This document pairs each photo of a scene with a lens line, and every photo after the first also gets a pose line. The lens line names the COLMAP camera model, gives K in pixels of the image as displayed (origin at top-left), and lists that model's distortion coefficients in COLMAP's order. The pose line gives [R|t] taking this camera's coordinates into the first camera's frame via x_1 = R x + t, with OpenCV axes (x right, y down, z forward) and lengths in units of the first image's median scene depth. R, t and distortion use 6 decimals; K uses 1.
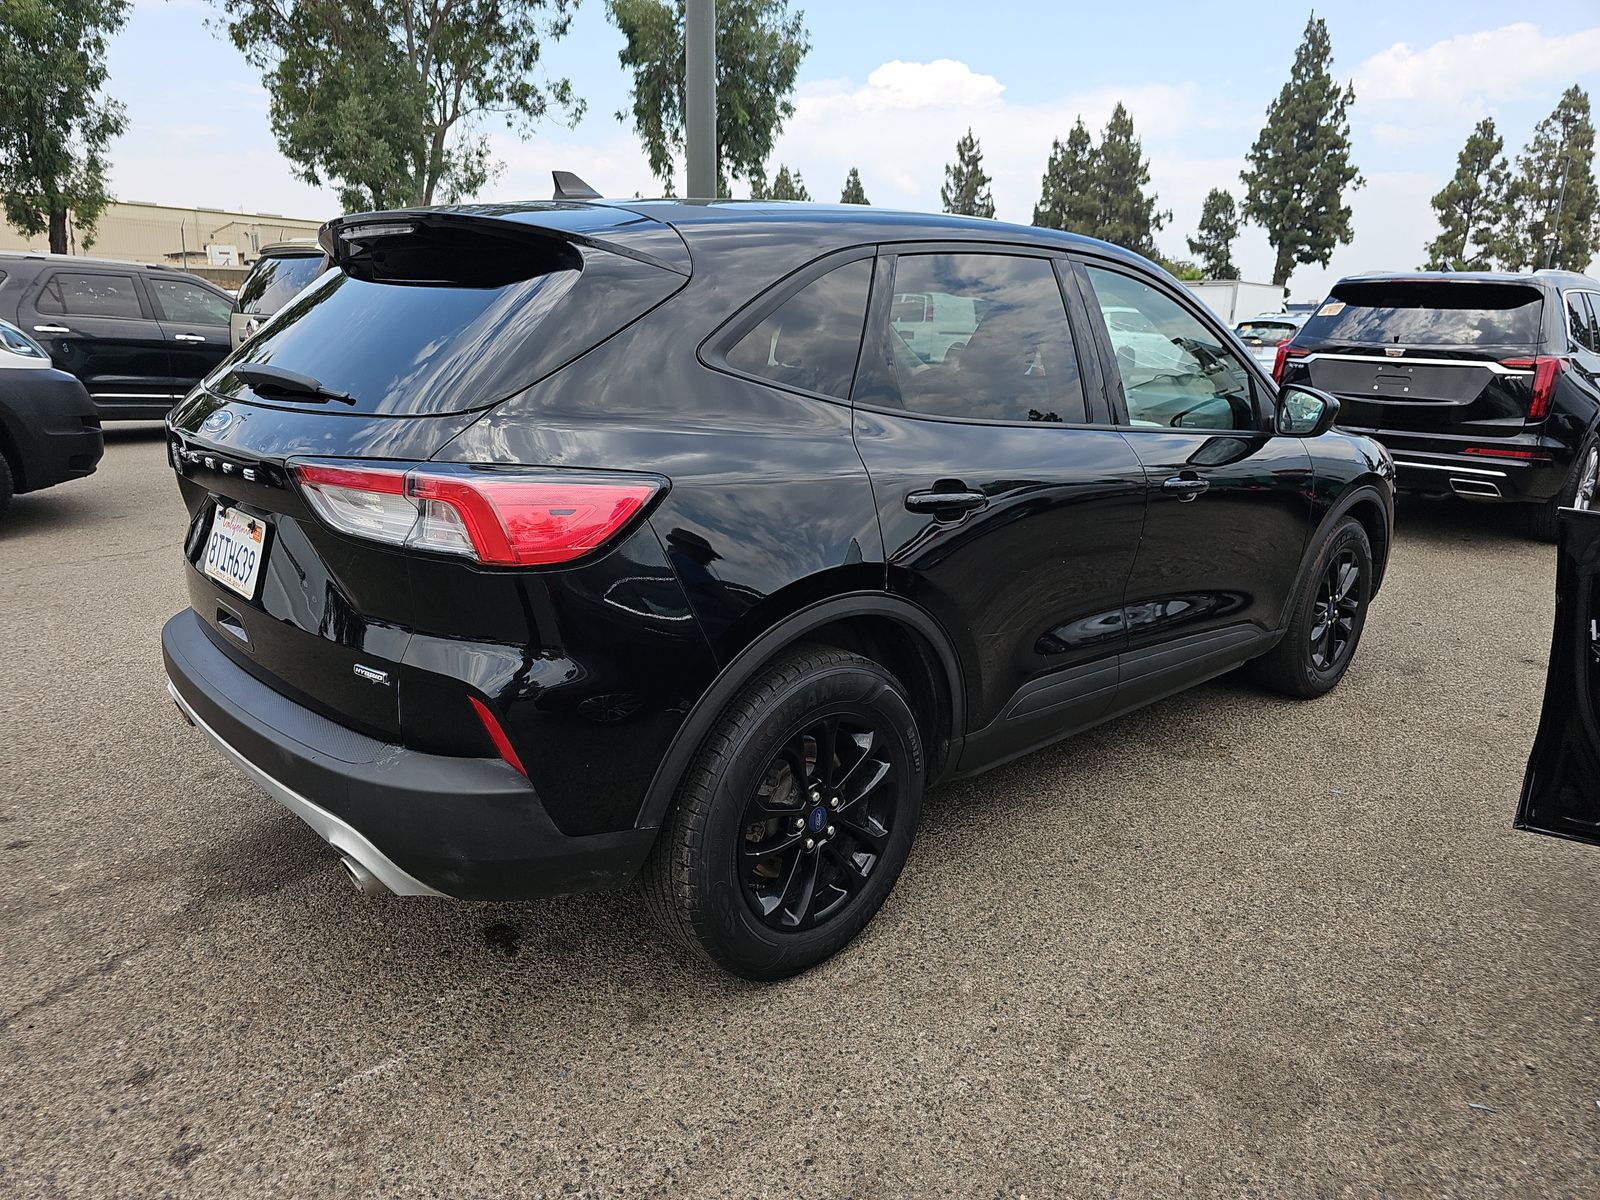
lens RADIAL K [[1070.9, 0, 812.6], [0, 1070.9, 590.7], [0, 0, 1]] dist [0.017686, -0.016744]
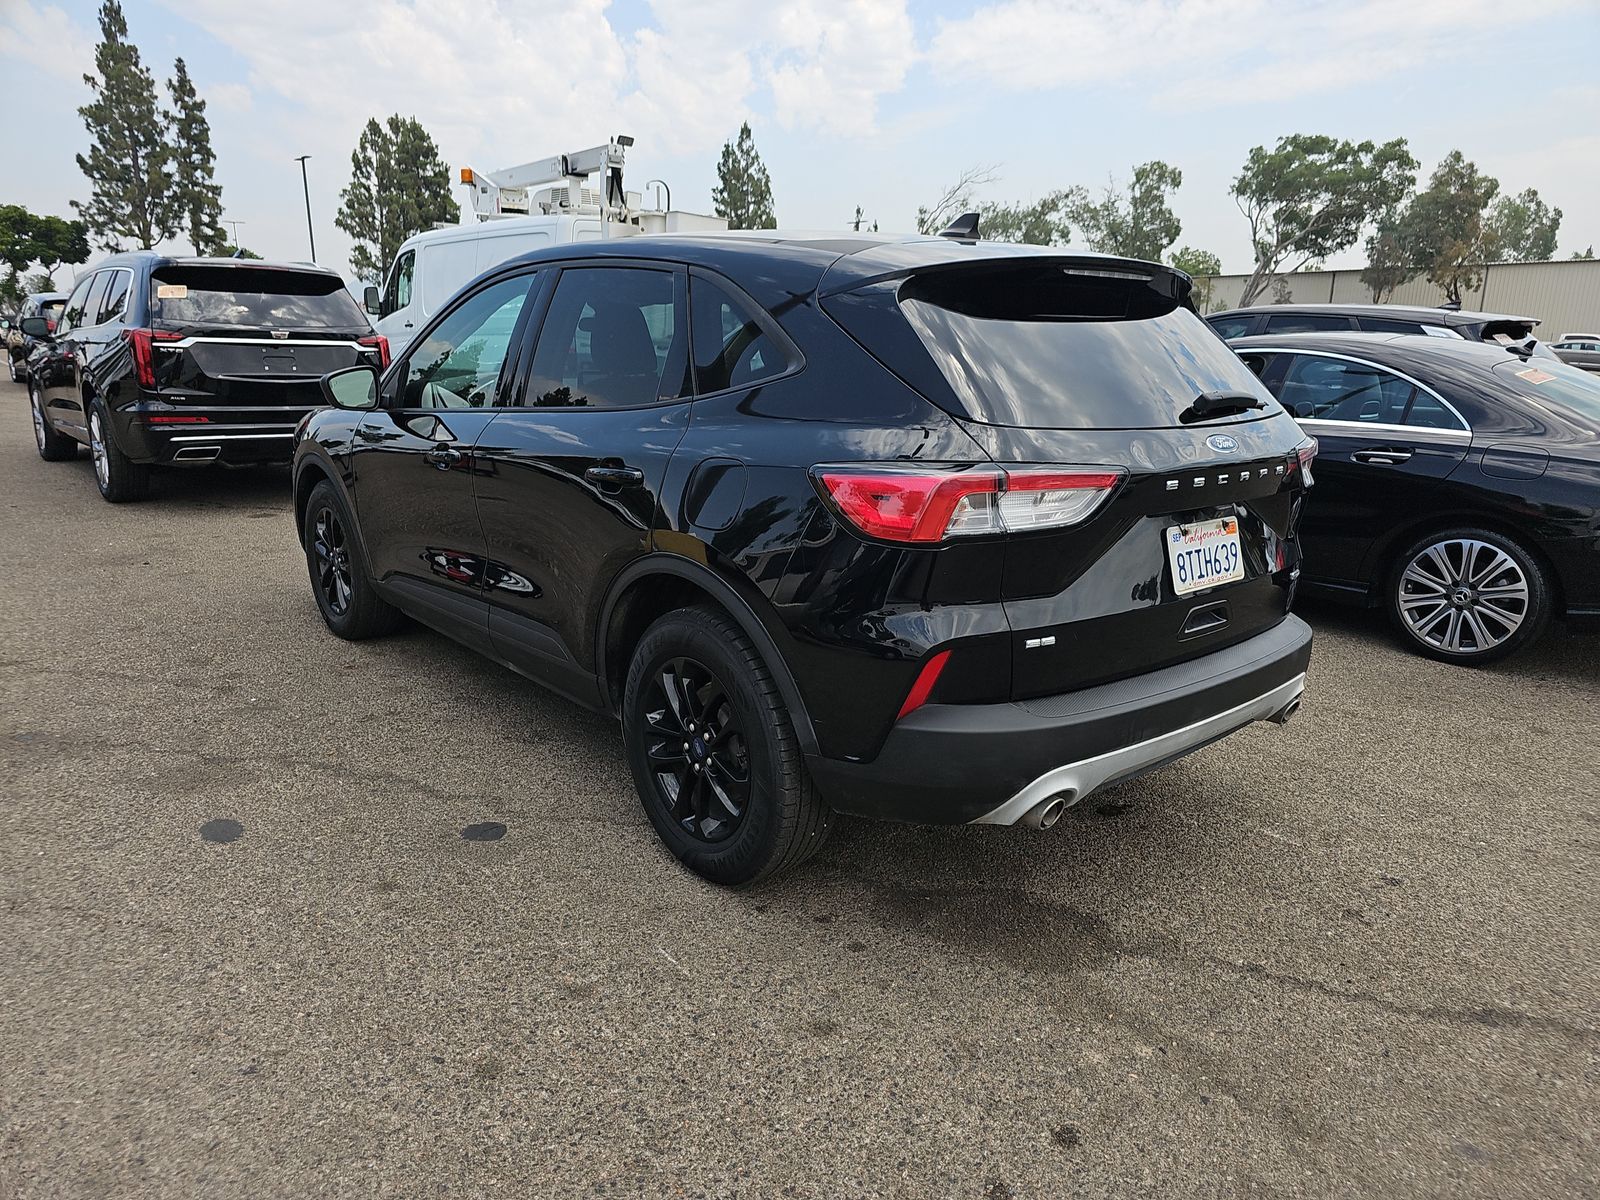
lens RADIAL K [[1070.9, 0, 791.2], [0, 1070.9, 602.1], [0, 0, 1]] dist [0.017686, -0.016744]
pose [[0.052299, -0.262309, 0.963566, -0.565507], [0.216277, 0.944961, 0.245505, -0.124039], [-0.974930, 0.195558, 0.106152, 0.444015]]
